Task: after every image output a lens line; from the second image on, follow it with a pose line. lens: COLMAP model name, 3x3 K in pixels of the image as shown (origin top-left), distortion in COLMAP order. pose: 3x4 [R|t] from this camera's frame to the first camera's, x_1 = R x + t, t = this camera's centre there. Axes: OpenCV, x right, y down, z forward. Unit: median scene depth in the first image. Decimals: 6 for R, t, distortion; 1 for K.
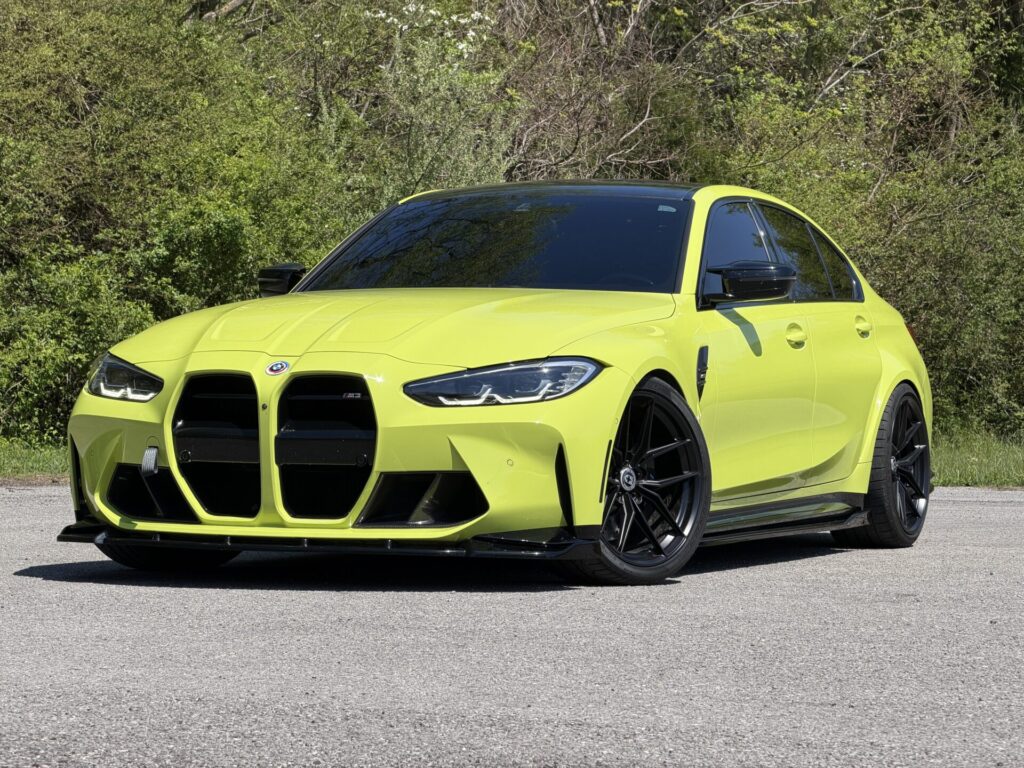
lens RADIAL K [[3010.0, 0, 512.1], [0, 3010.0, 383.2], [0, 0, 1]] dist [-0.000704, 0.000000]
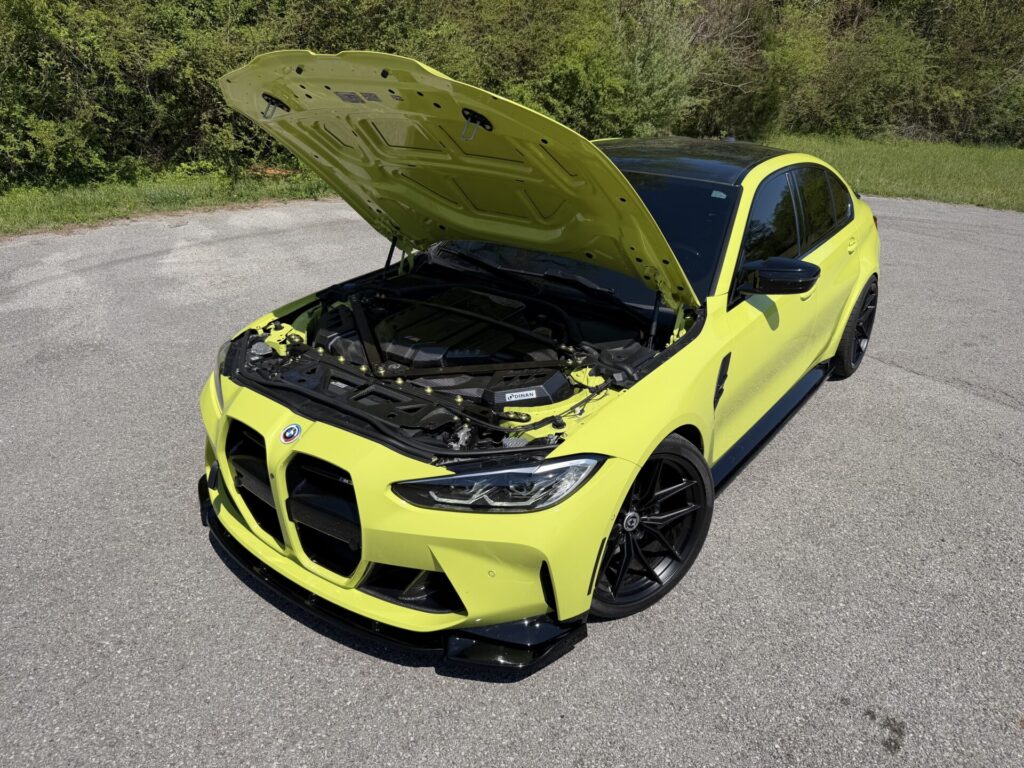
lens RADIAL K [[706.3, 0, 515.8], [0, 706.3, 384.9], [0, 0, 1]] dist [0.002651, -0.007433]
pose [[0.970543, 0.115049, -0.211683, 0.042759], [-0.020674, 0.915146, 0.402592, -0.107833], [0.240039, -0.386357, 0.890567, 0.719341]]
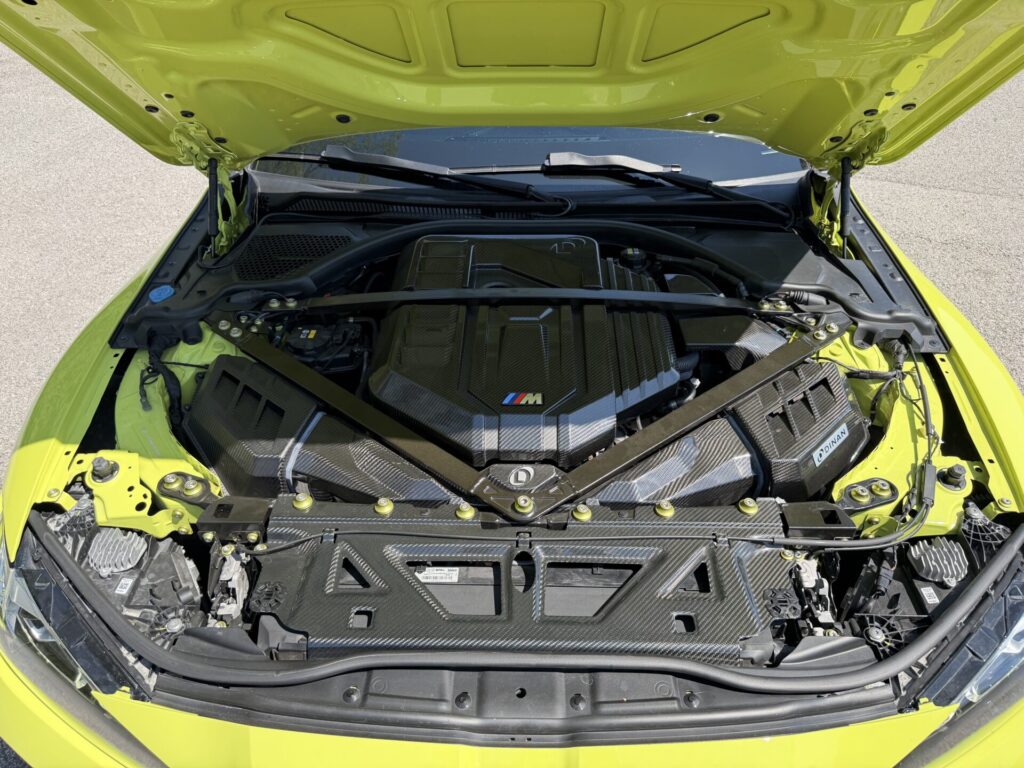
lens RADIAL K [[706.3, 0, 509.1], [0, 706.3, 392.4], [0, 0, 1]] dist [0.002651, -0.007433]
pose [[0.931753, -0.239283, 0.273093, -0.073825], [0.016627, 0.779460, 0.626231, -0.093507], [-0.362712, -0.578952, 0.730243, 0.851822]]
